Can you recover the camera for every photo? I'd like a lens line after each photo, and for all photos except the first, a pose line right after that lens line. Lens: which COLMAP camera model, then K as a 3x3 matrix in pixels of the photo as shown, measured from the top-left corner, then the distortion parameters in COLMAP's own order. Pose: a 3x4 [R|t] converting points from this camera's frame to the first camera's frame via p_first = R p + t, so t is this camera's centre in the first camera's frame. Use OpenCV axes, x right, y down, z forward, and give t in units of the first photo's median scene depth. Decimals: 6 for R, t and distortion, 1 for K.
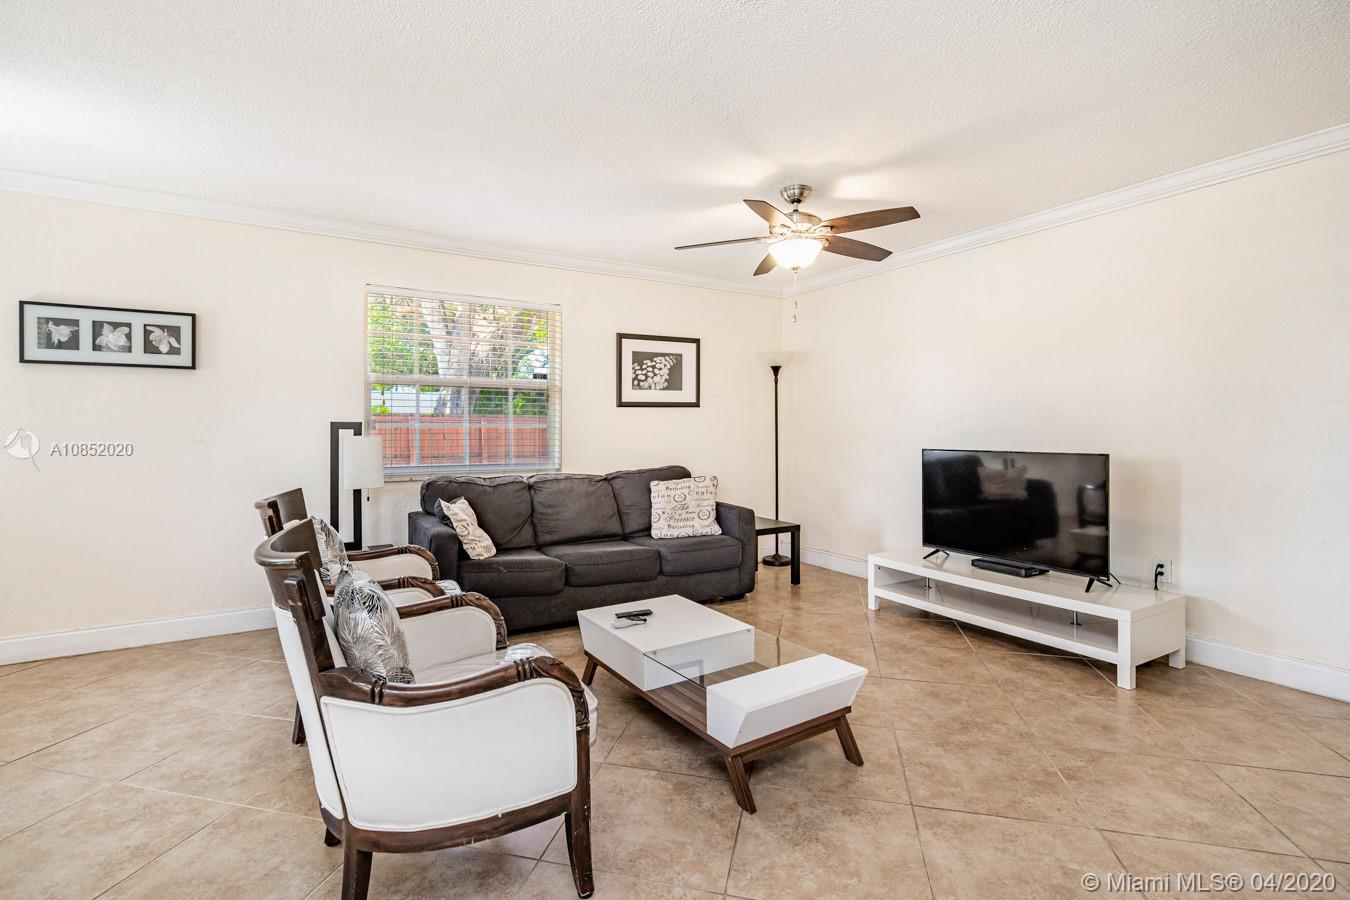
lens RADIAL K [[620.6, 0, 673.9], [0, 620.6, 429.6], [0, 0, 1]] dist [0.000098, -0.000162]
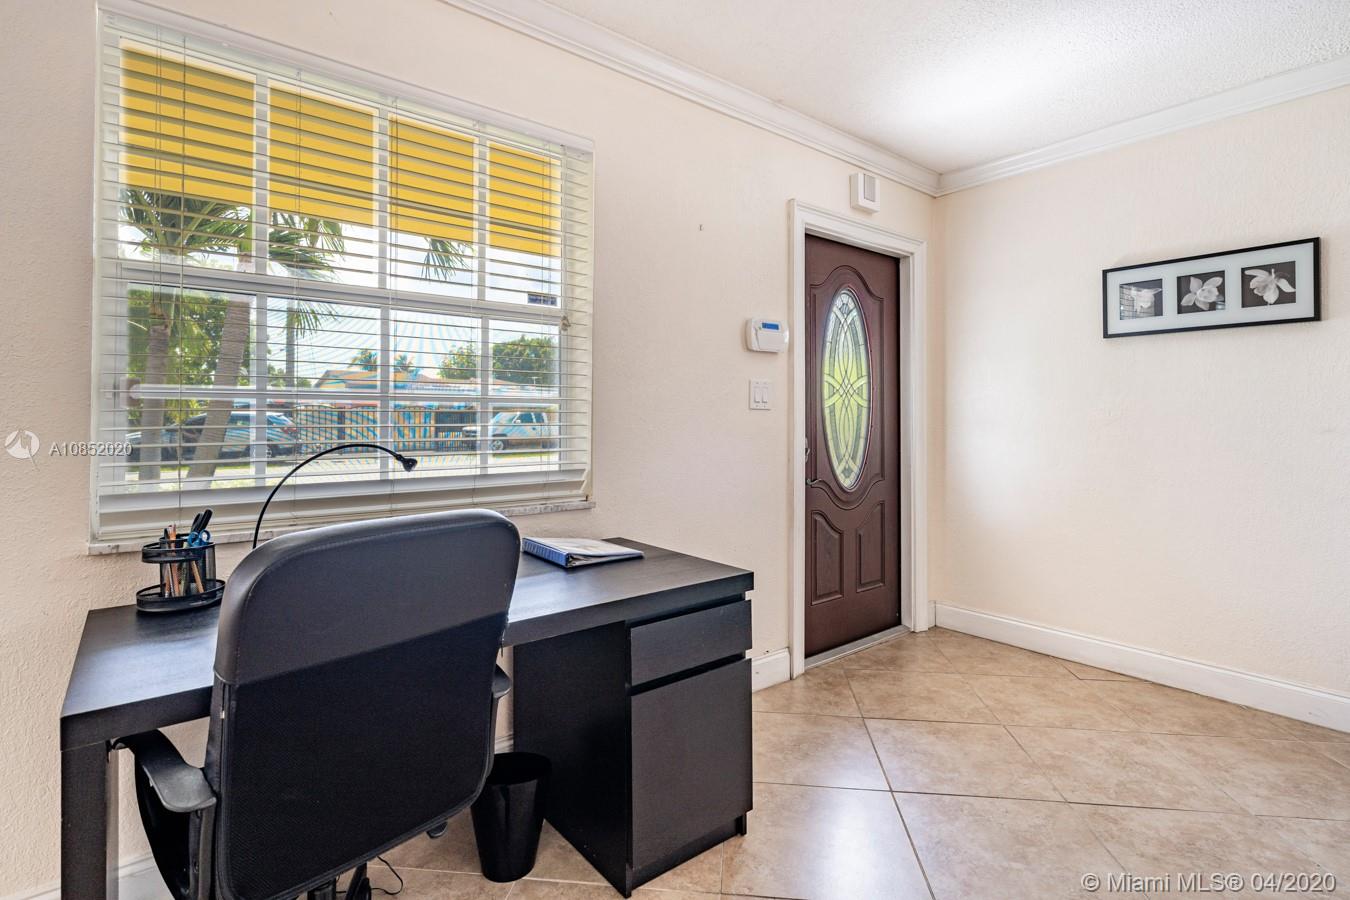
lens RADIAL K [[654.2, 0, 673.5], [0, 654.2, 408.5], [0, 0, 1]] dist [0.001411, 0.000736]
pose [[0.106260, -0.008141, -0.994305, -0.153379], [0.004089, 0.999962, -0.007750, 0.000129], [0.994330, -0.003242, 0.106289, 0.246773]]
